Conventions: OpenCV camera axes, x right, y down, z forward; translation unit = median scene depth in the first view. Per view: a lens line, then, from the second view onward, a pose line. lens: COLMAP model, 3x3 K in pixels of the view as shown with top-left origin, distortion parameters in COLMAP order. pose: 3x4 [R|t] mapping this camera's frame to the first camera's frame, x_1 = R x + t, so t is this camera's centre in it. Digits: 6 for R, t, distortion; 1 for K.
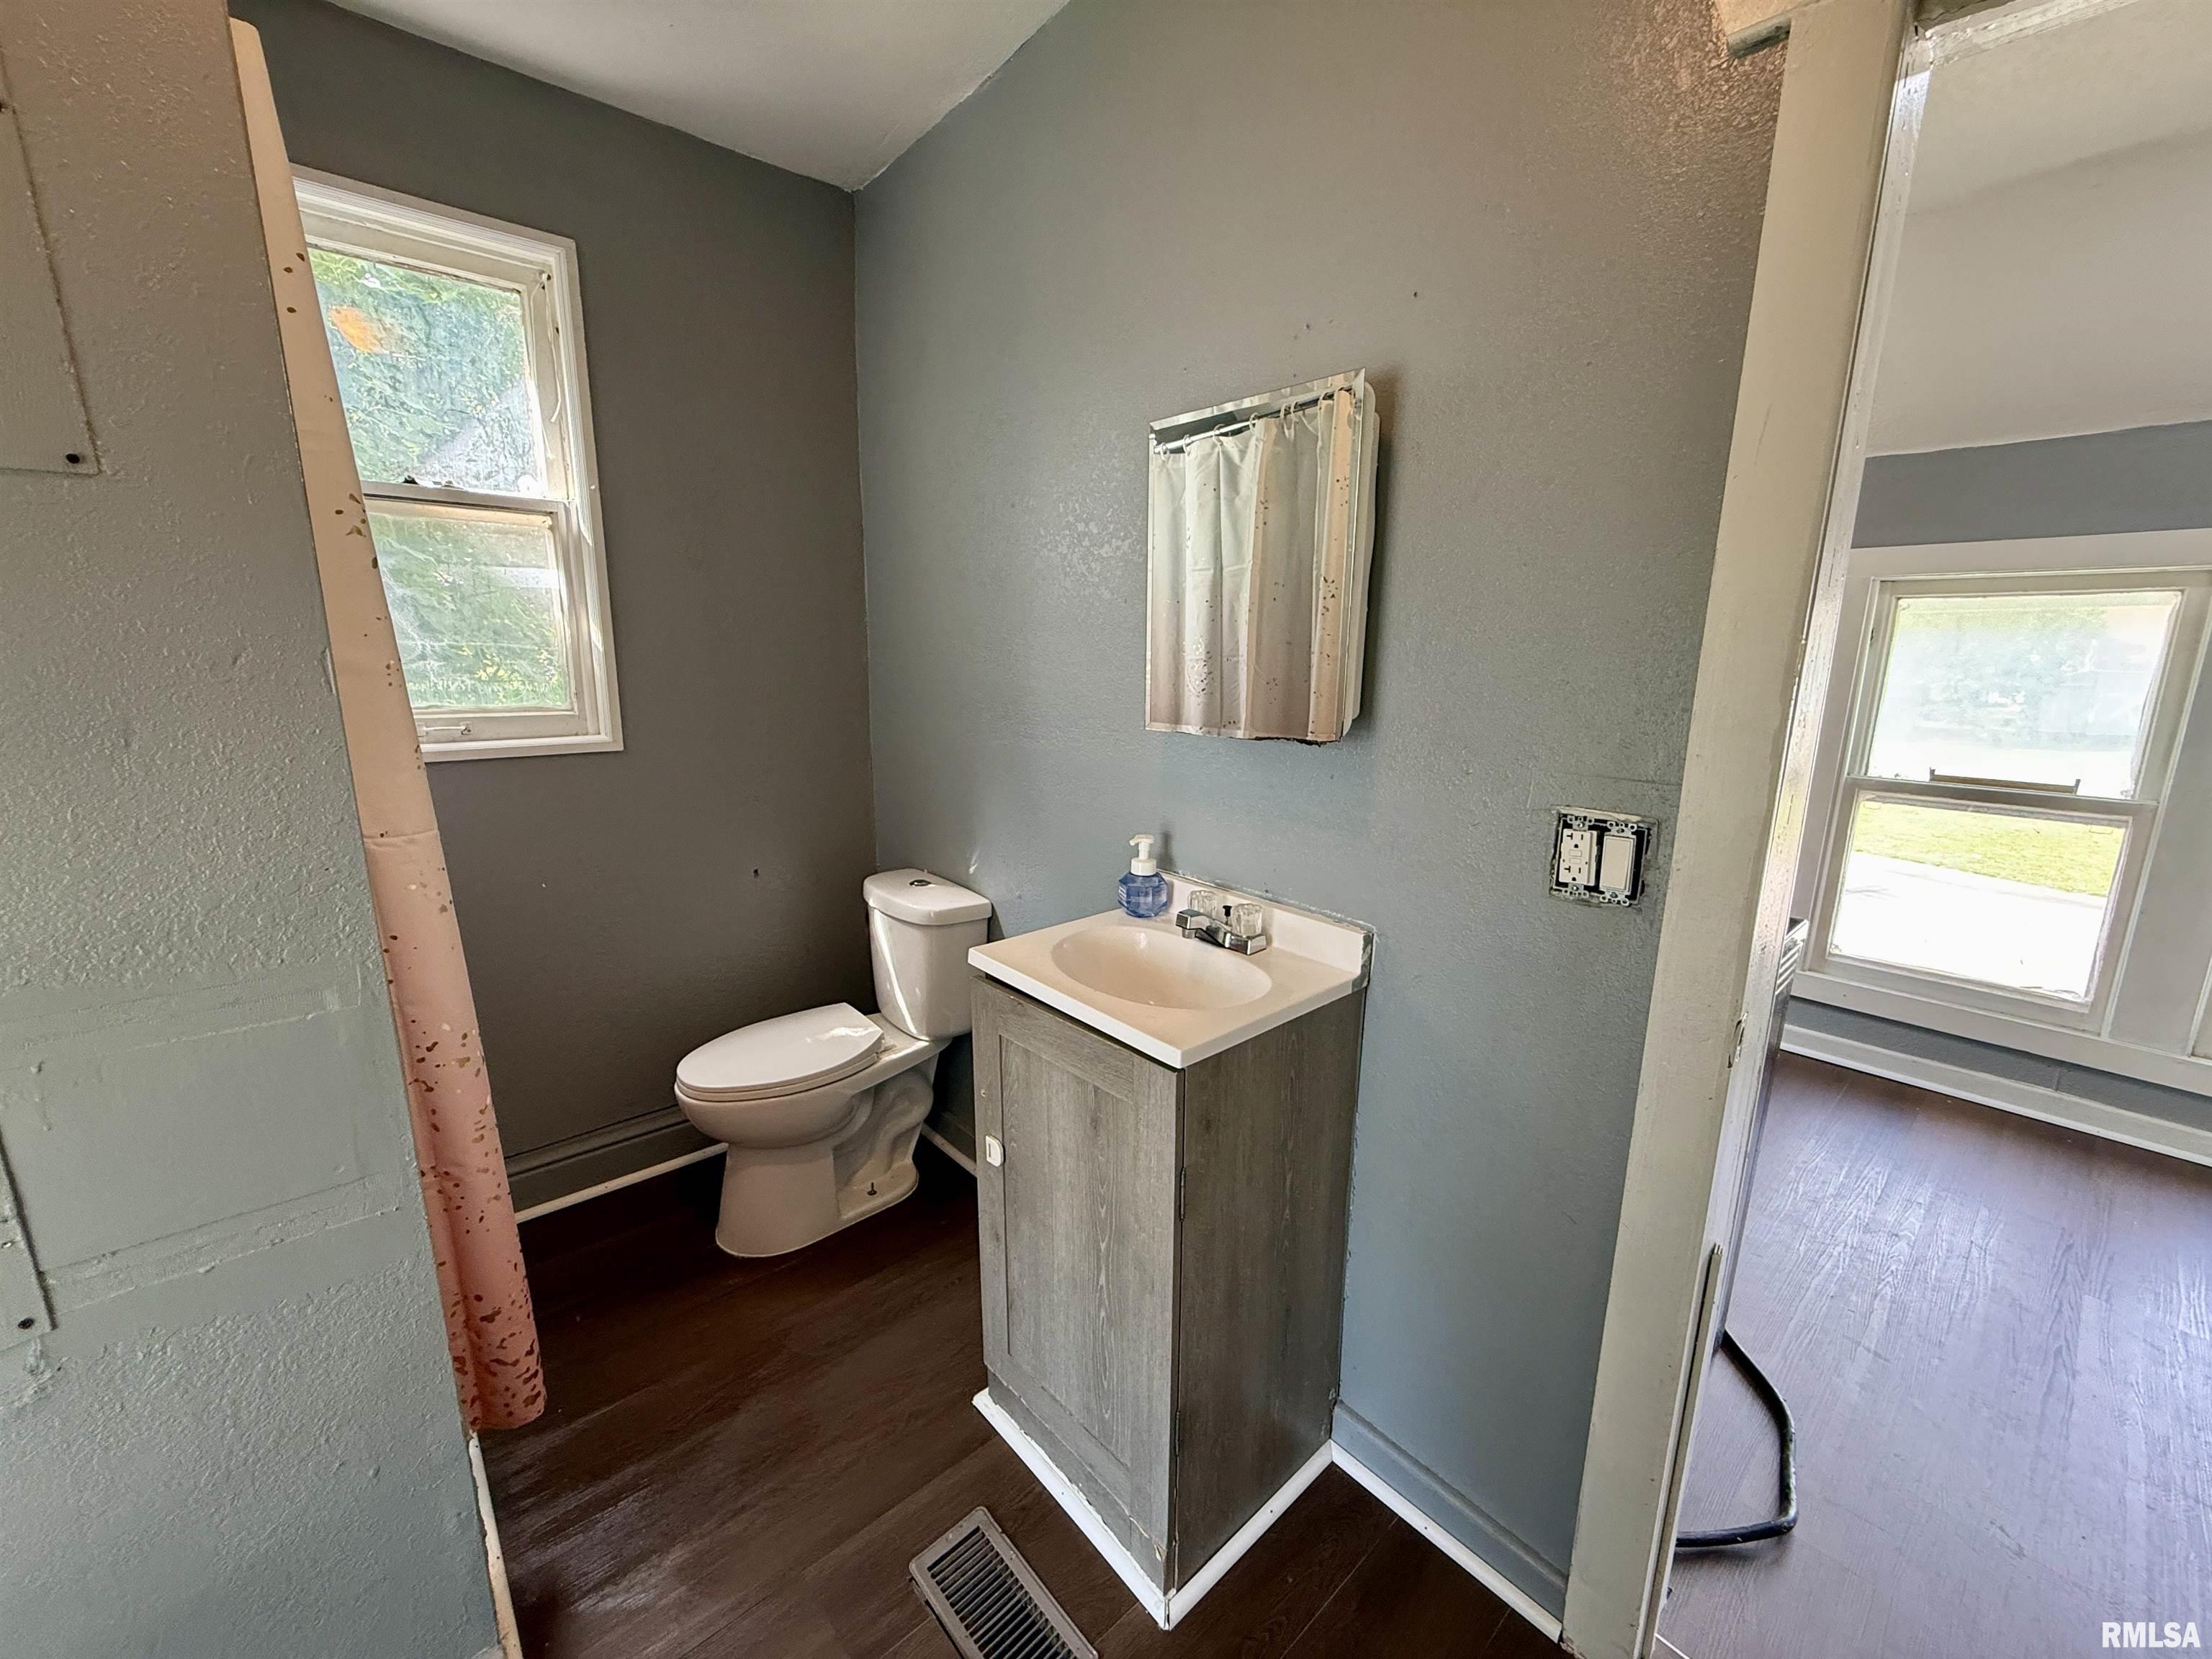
lens RADIAL K [[879.7, 0, 1107.1], [0, 879.7, 831.1], [0, 0, 1]] dist [0.001937, 0.000080]
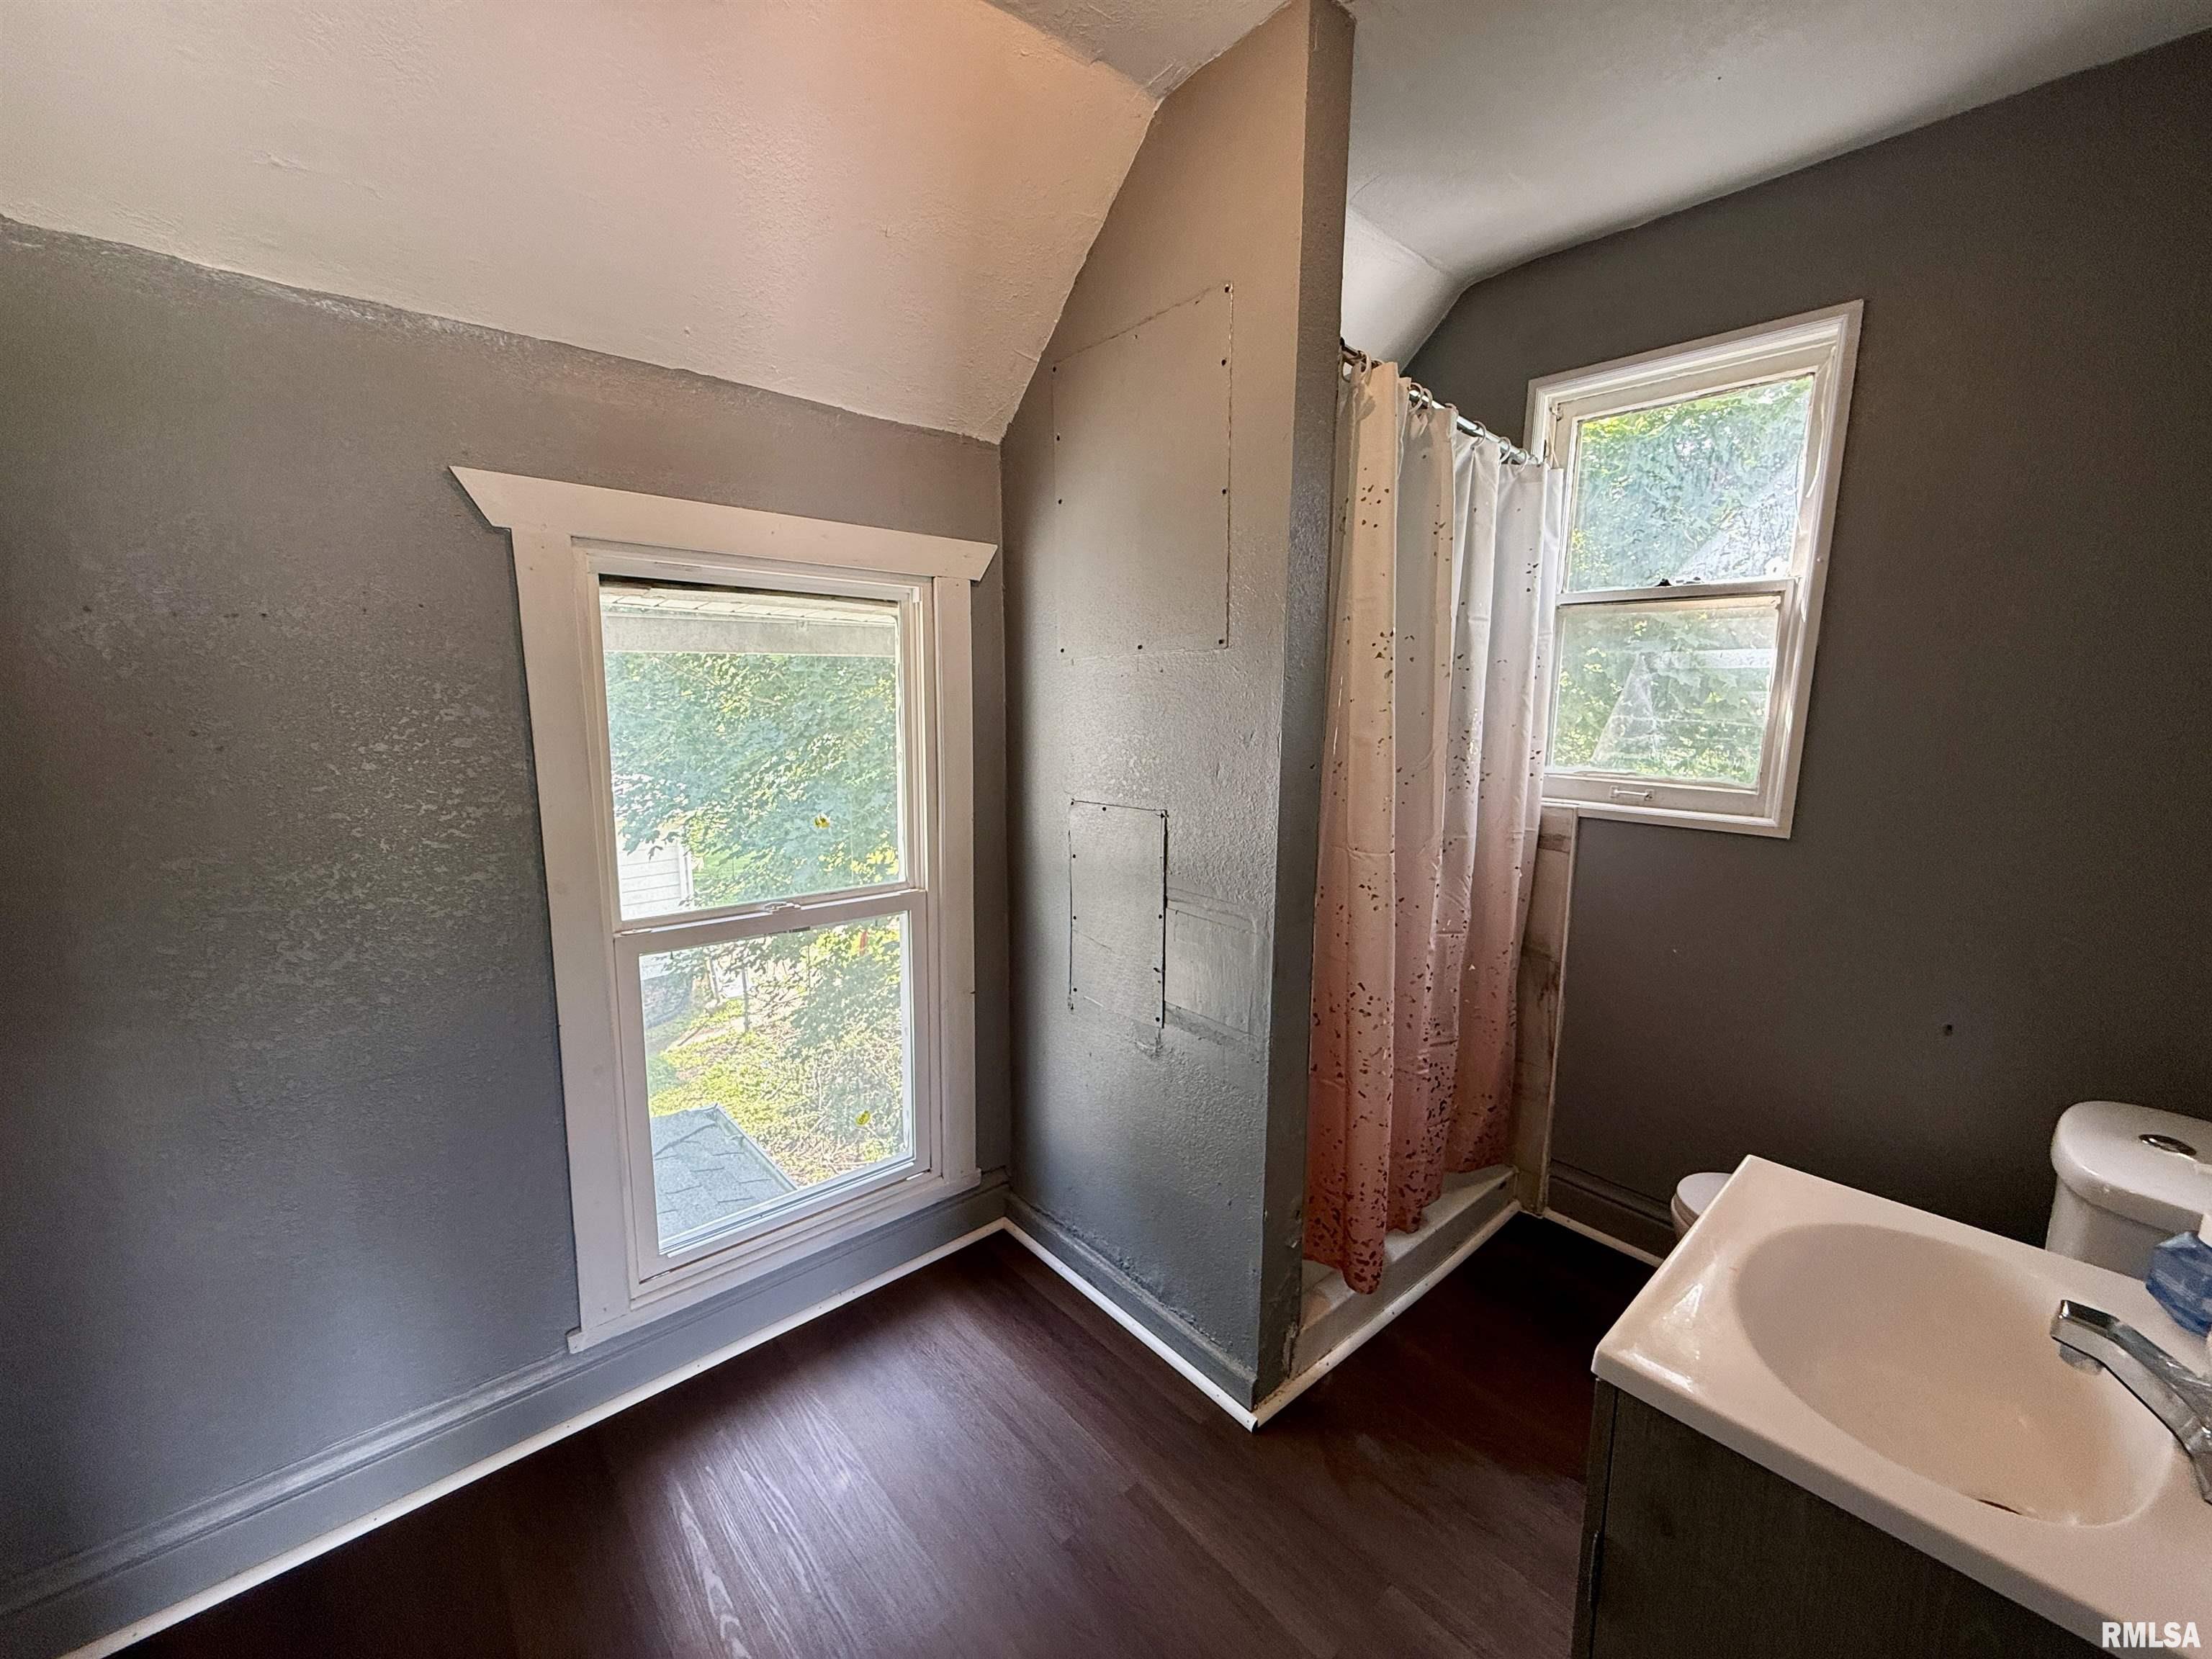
lens RADIAL K [[879.7, 0, 1103.8], [0, 879.7, 824.0], [0, 0, 1]] dist [0.001937, 0.000080]
pose [[0.005839, 0.138953, -0.990282, 0.373235], [-0.218222, 0.966608, 0.134344, -0.079118], [0.975882, 0.215317, 0.035967, 0.286620]]
